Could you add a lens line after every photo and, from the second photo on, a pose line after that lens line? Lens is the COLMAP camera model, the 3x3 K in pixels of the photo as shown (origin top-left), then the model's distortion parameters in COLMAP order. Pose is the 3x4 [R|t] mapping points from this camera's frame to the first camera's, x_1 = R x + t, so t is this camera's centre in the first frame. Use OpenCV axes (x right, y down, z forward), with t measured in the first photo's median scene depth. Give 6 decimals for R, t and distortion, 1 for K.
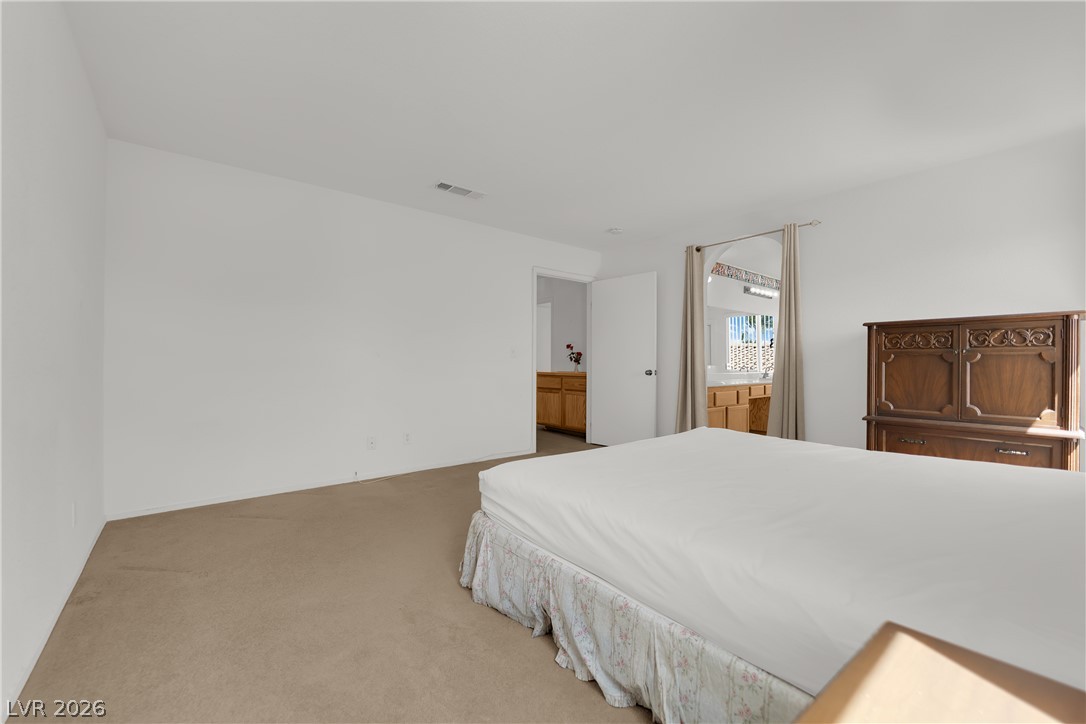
lens RADIAL K [[441.5, 0, 535.9], [0, 441.5, 363.4], [0, 0, 1]] dist [-0.001394, -0.006072]
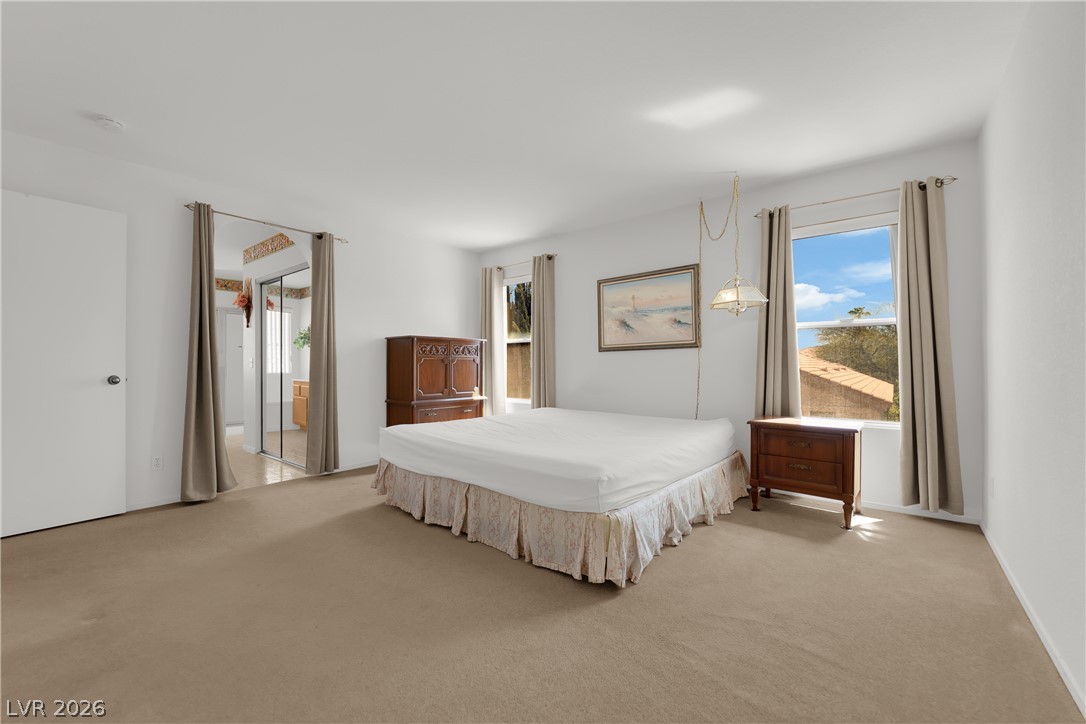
lens RADIAL K [[441.5, 0, 535.9], [0, 441.5, 363.4], [0, 0, 1]] dist [-0.001394, -0.006072]
pose [[-0.181367, -0.000760, 0.983415, -0.778768], [-0.000532, 1.000000, 0.000675, -0.005037], [-0.983415, -0.000401, -0.181368, 0.954396]]
